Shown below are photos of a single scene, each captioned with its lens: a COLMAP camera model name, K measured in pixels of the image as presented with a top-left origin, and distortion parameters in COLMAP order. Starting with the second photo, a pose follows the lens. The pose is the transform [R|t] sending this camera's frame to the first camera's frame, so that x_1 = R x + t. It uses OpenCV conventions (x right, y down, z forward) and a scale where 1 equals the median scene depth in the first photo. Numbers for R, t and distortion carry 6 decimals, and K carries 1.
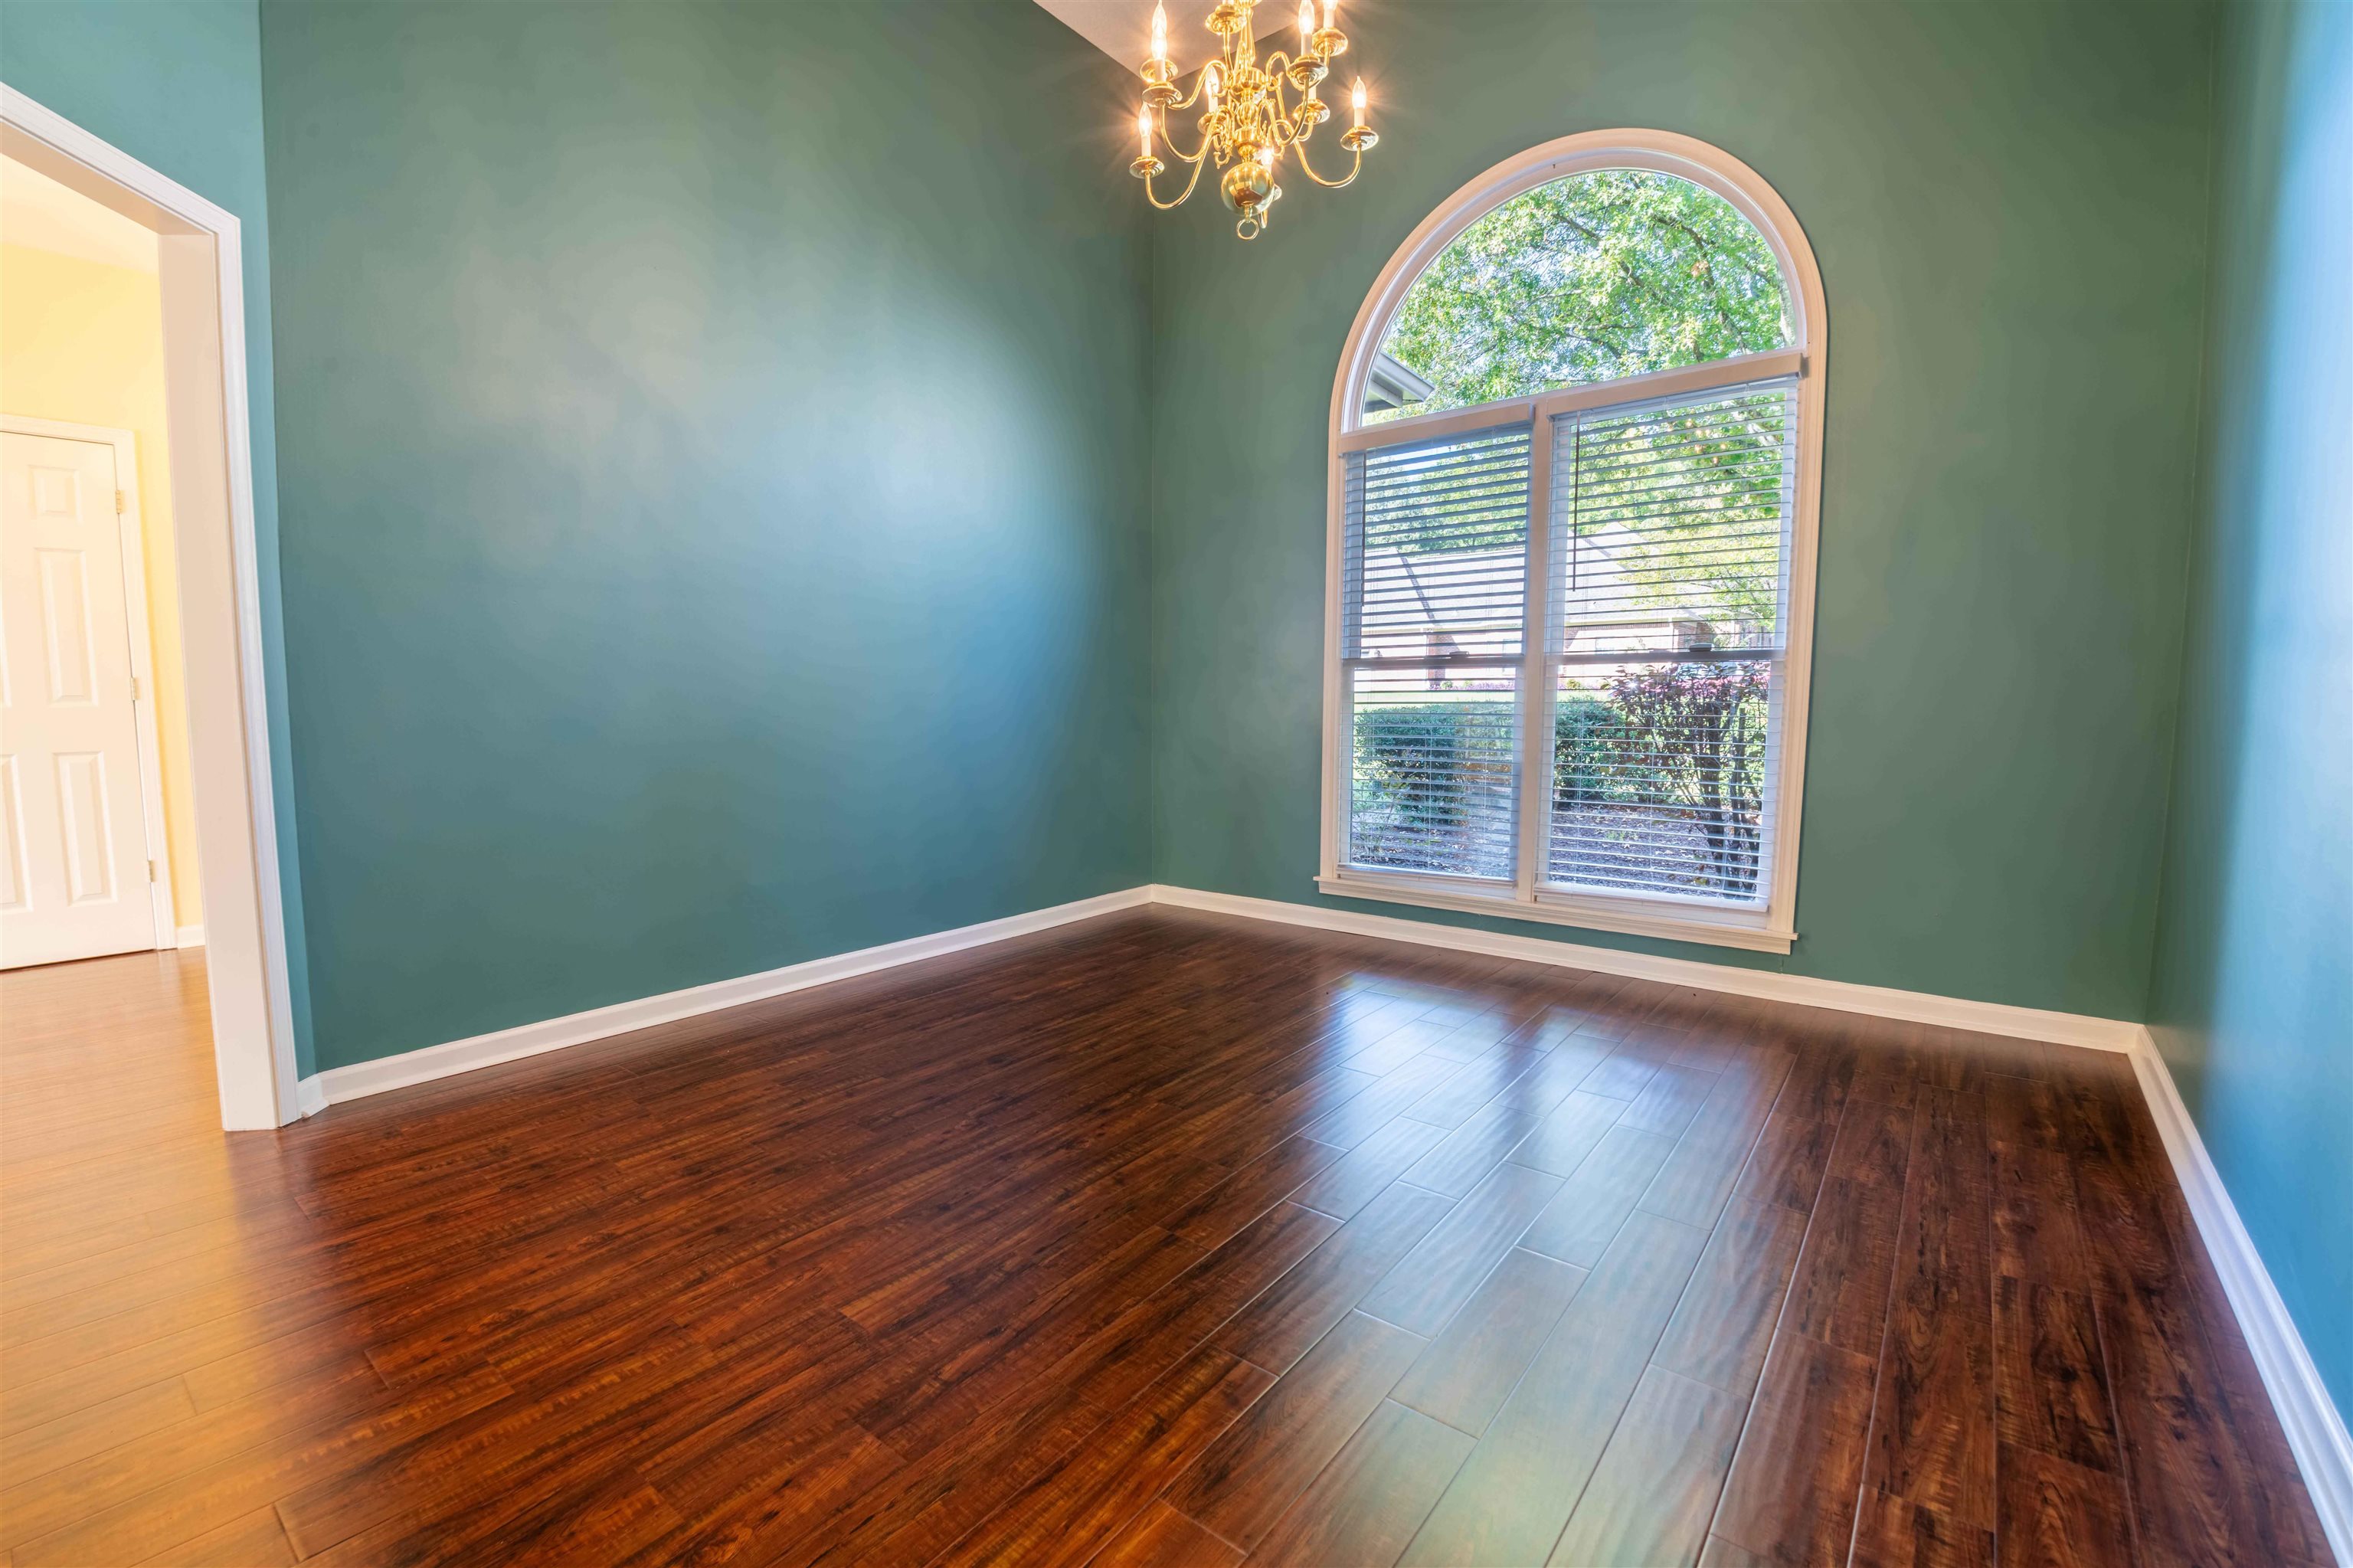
lens RADIAL K [[1012.5, 0, 1157.4], [0, 1012.5, 776.8], [0, 0, 1]] dist [-0.018758, -0.005930]
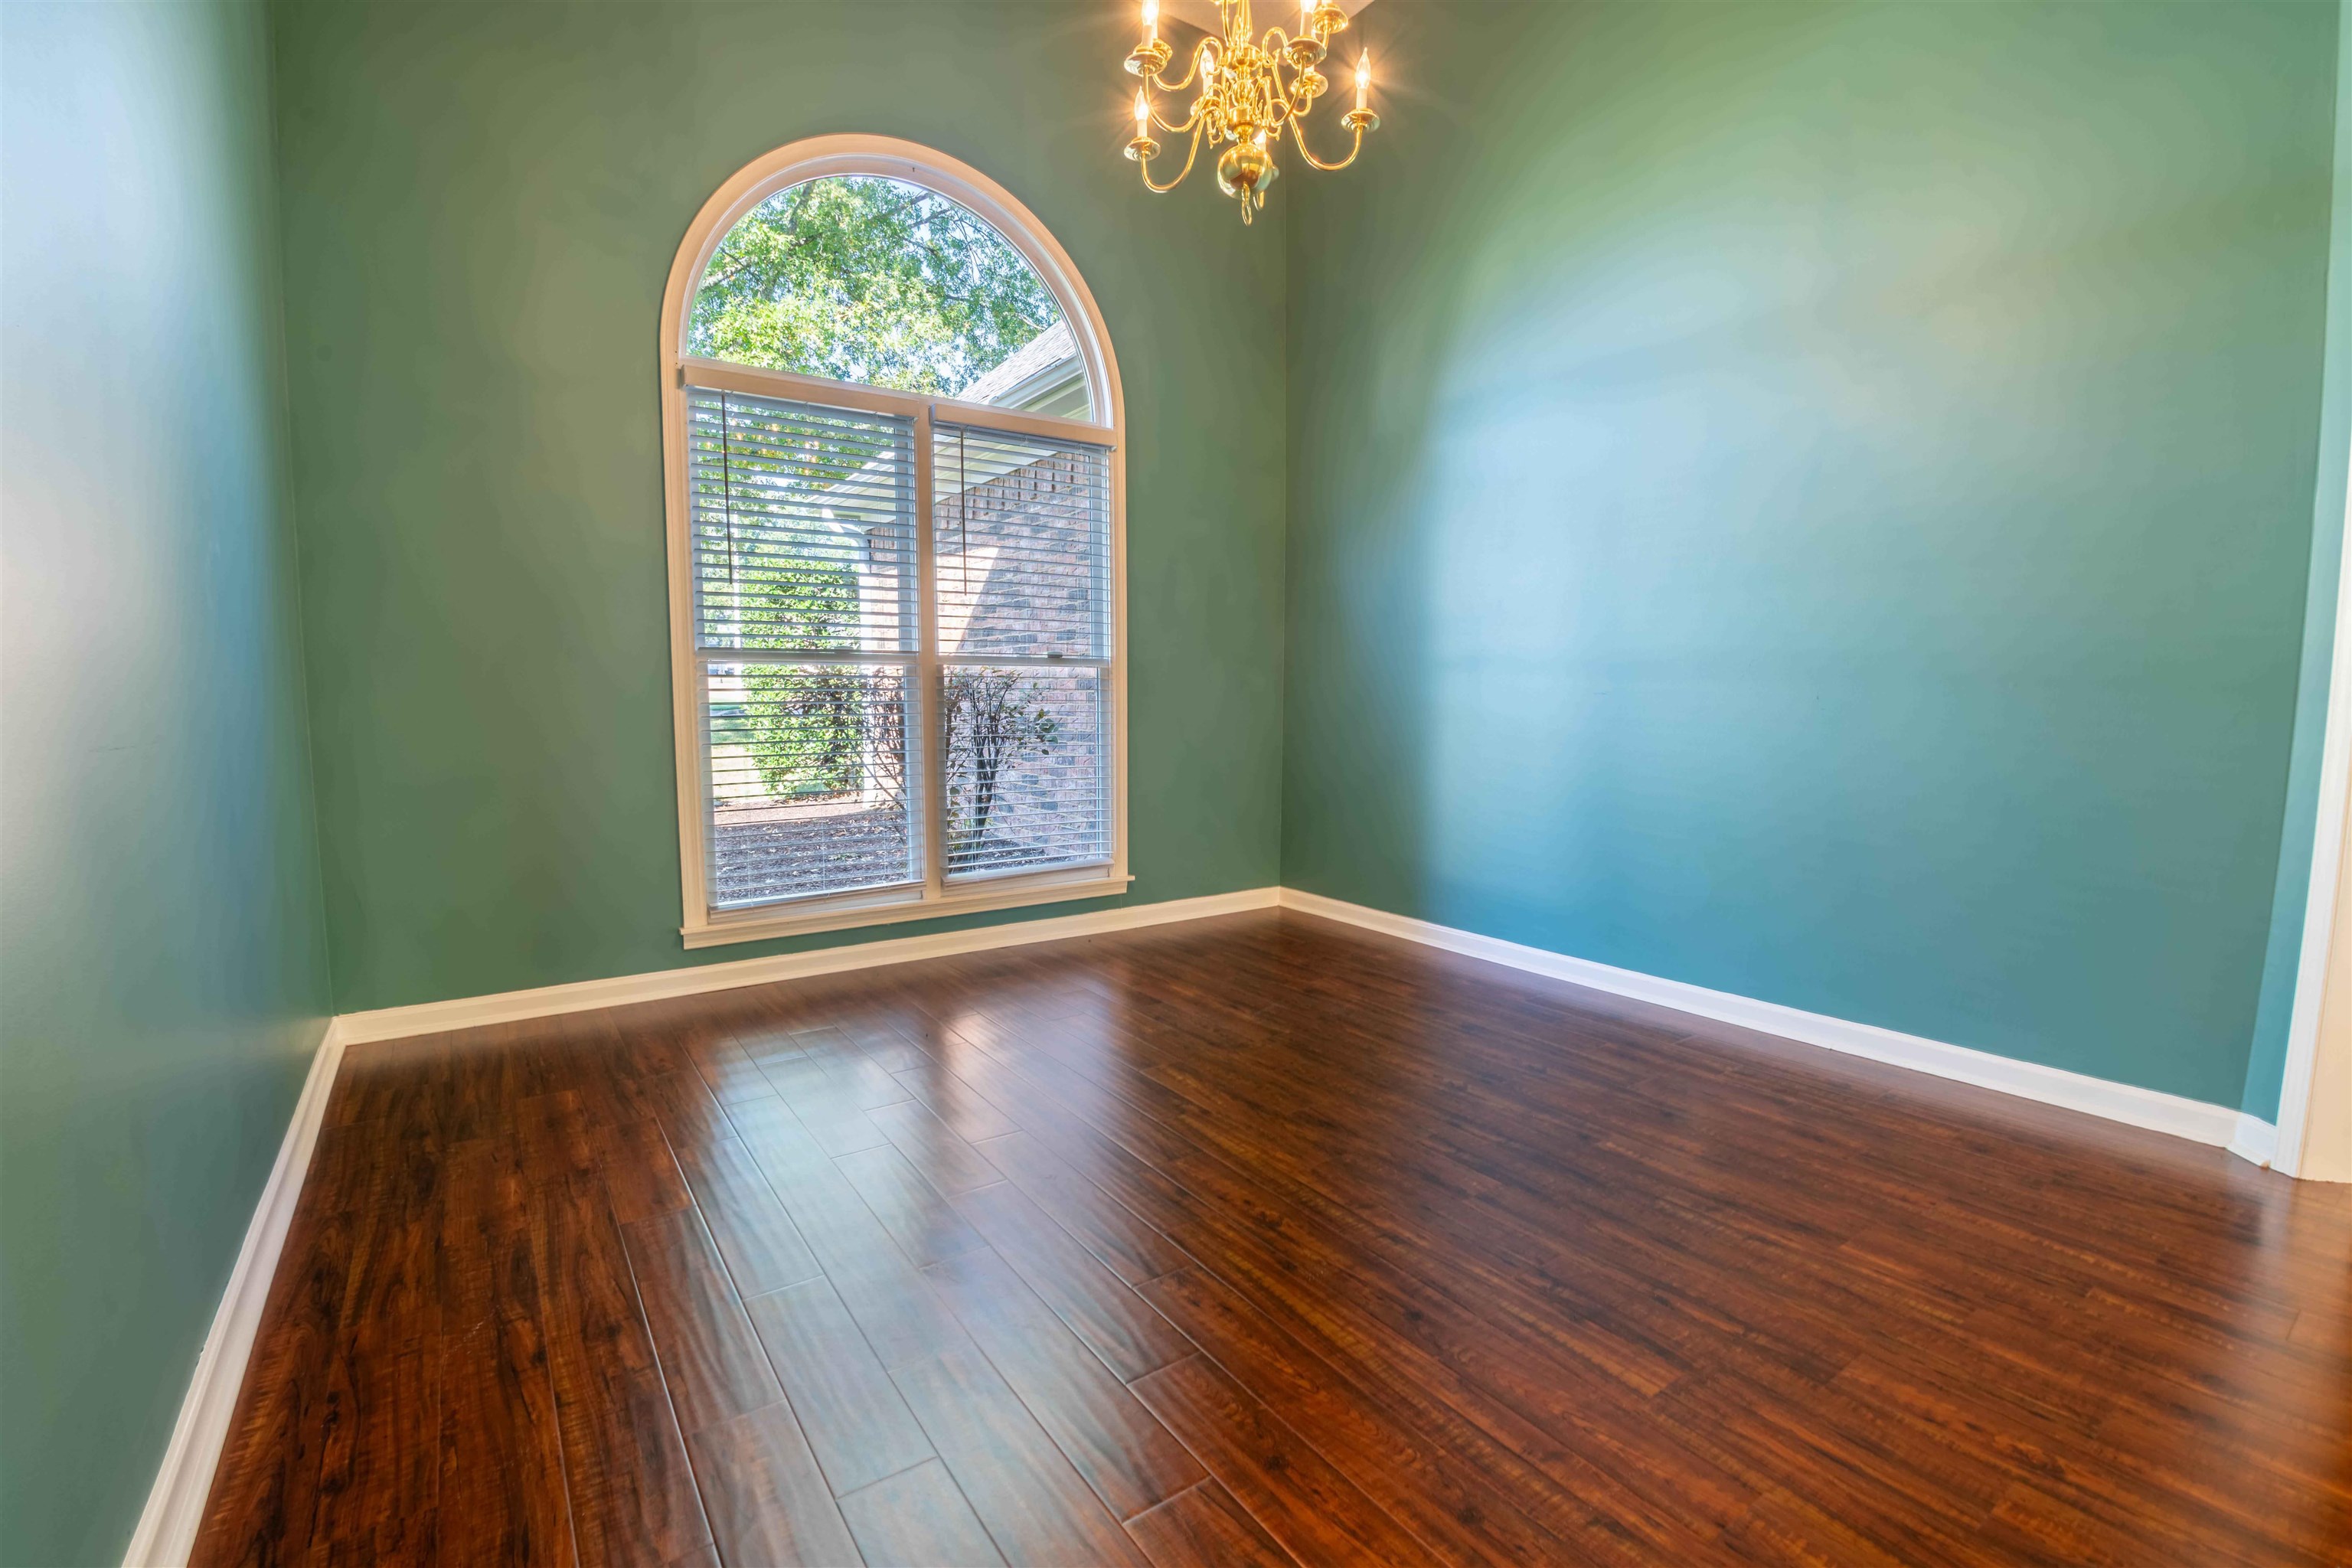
lens RADIAL K [[1012.0, 0, 1159.1], [0, 1012.0, 791.1], [0, 0, 1]] dist [-0.018758, -0.005930]
pose [[0.293564, -0.088055, 0.951875, -0.855293], [0.071377, 0.994988, 0.070030, -0.063556], [-0.953271, 0.047383, 0.298378, 0.779126]]
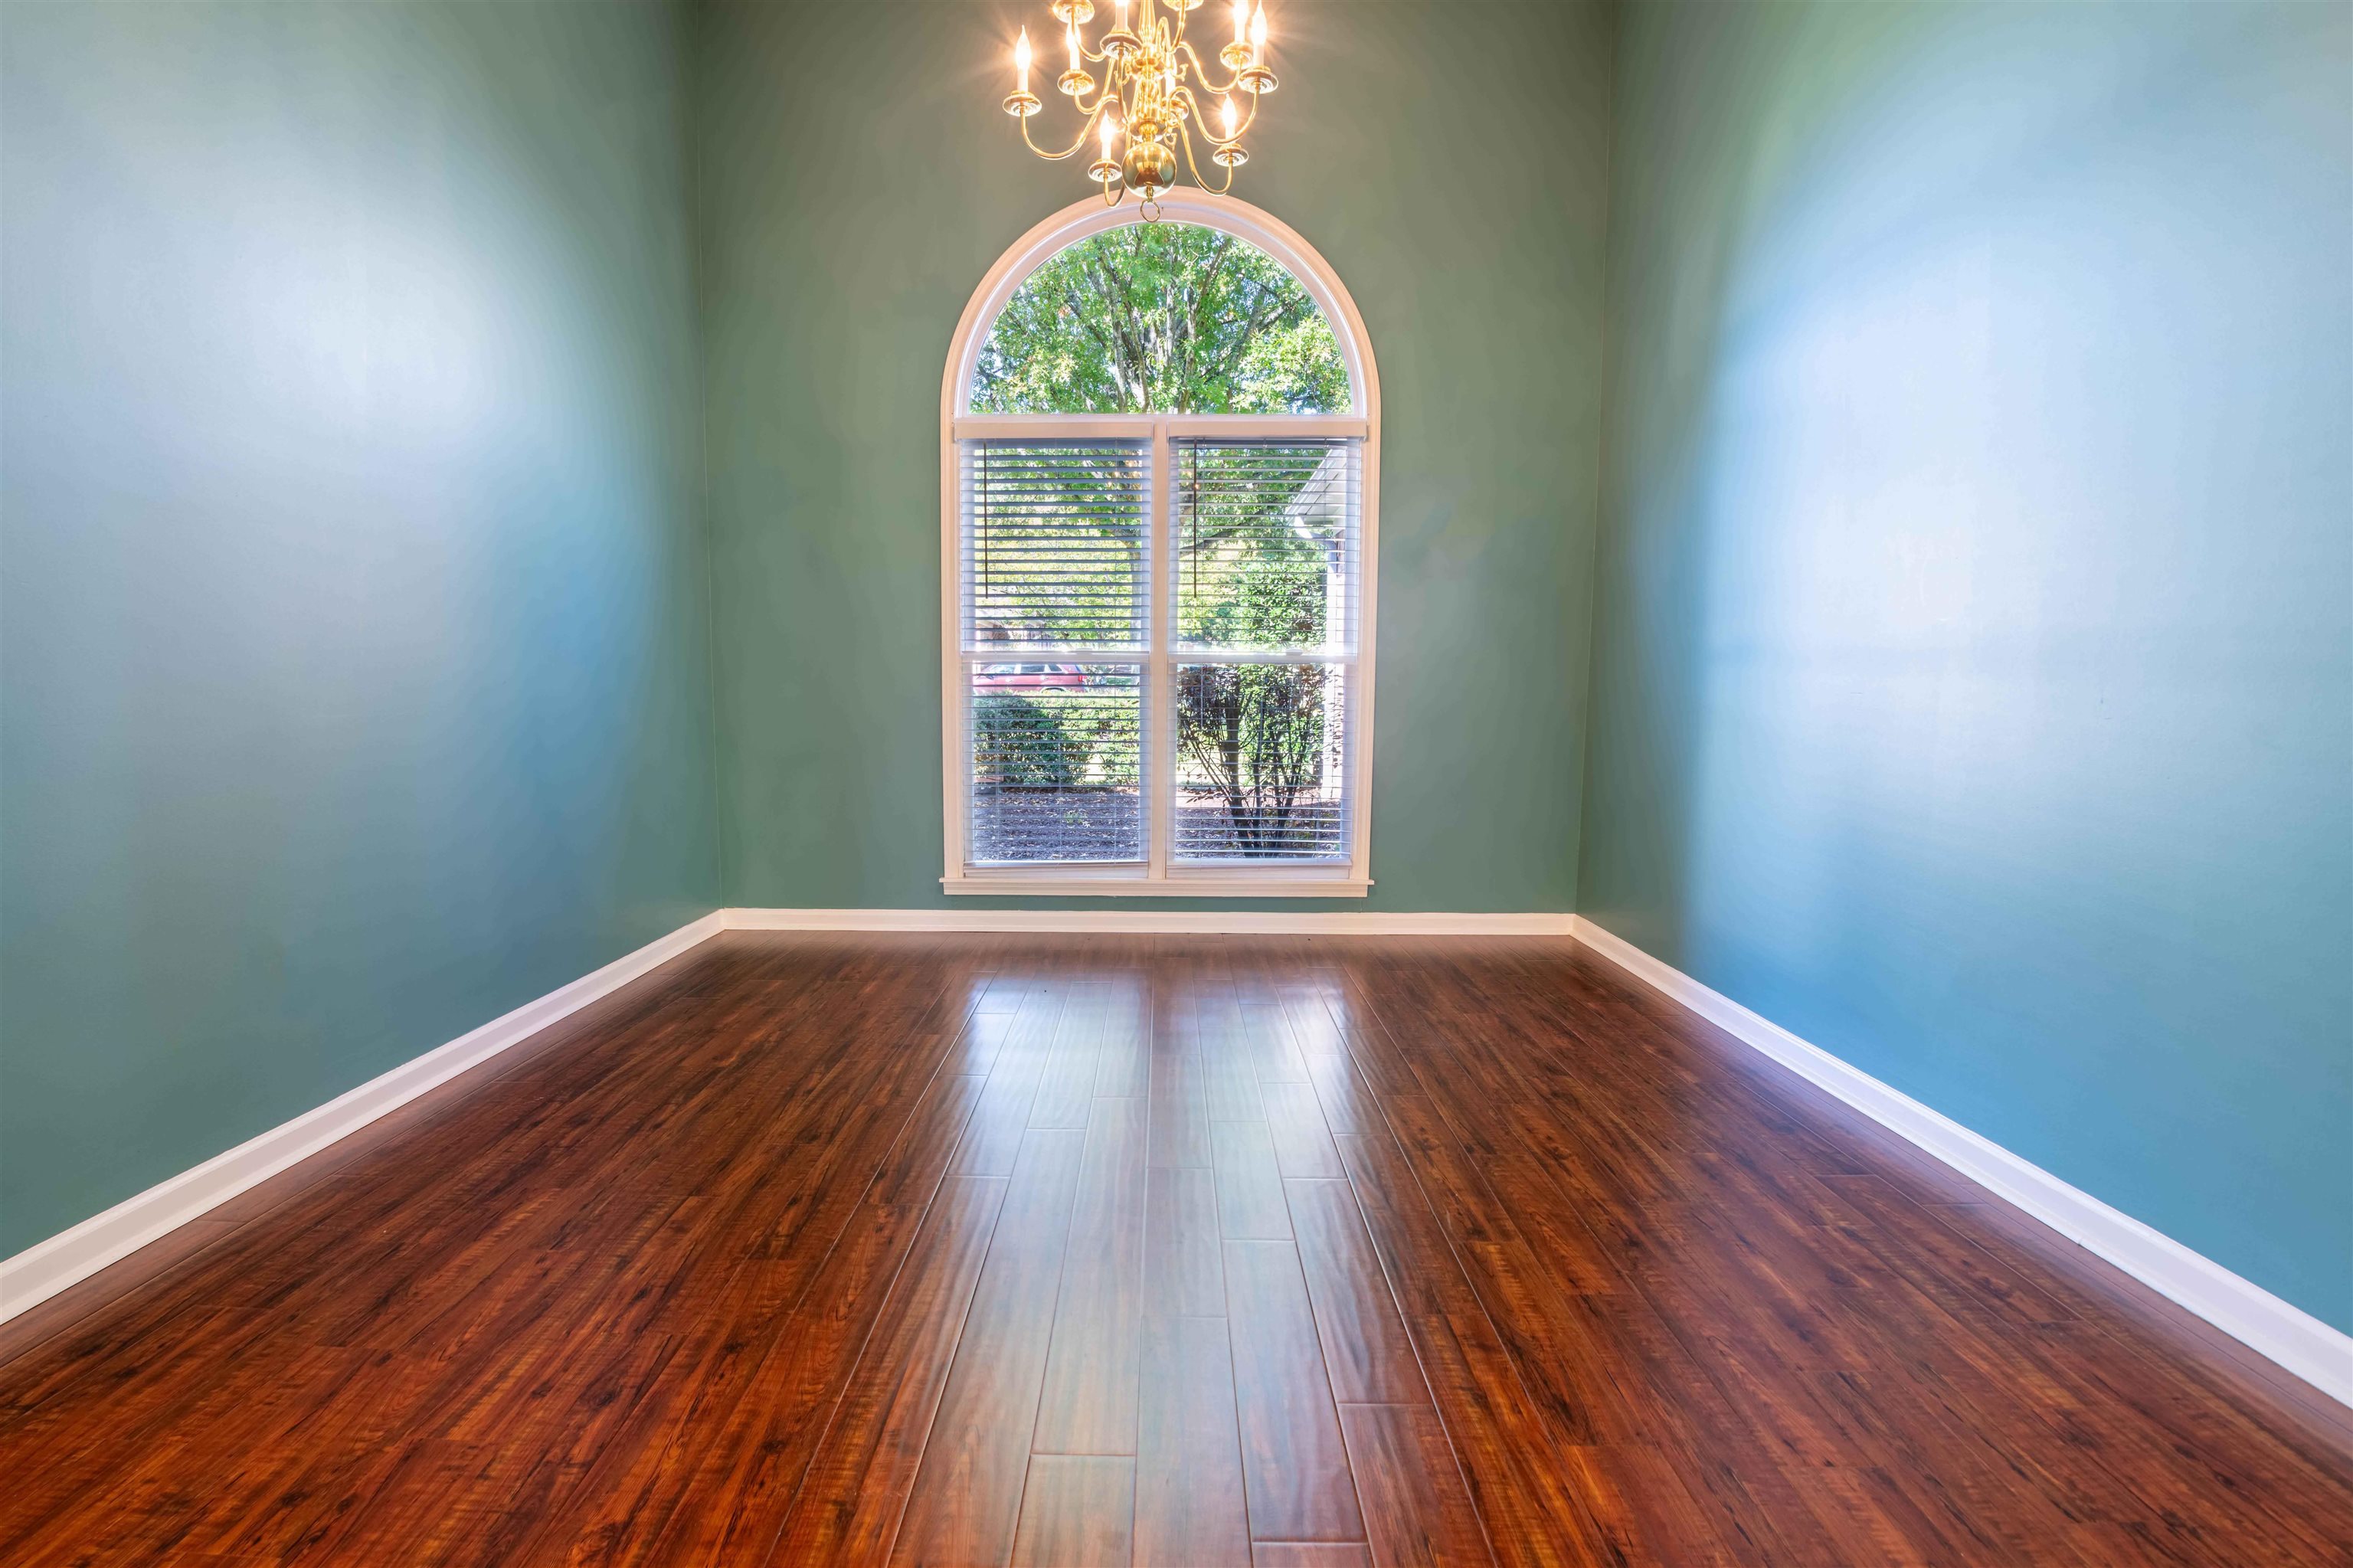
lens RADIAL K [[1012.5, 0, 1158.3], [0, 1012.5, 783.0], [0, 0, 1]] dist [-0.018758, -0.005930]
pose [[0.783504, -0.048978, 0.619454, -0.506125], [0.040699, 0.998793, 0.027494, -0.017716], [-0.620053, 0.003669, 0.784551, 0.223012]]
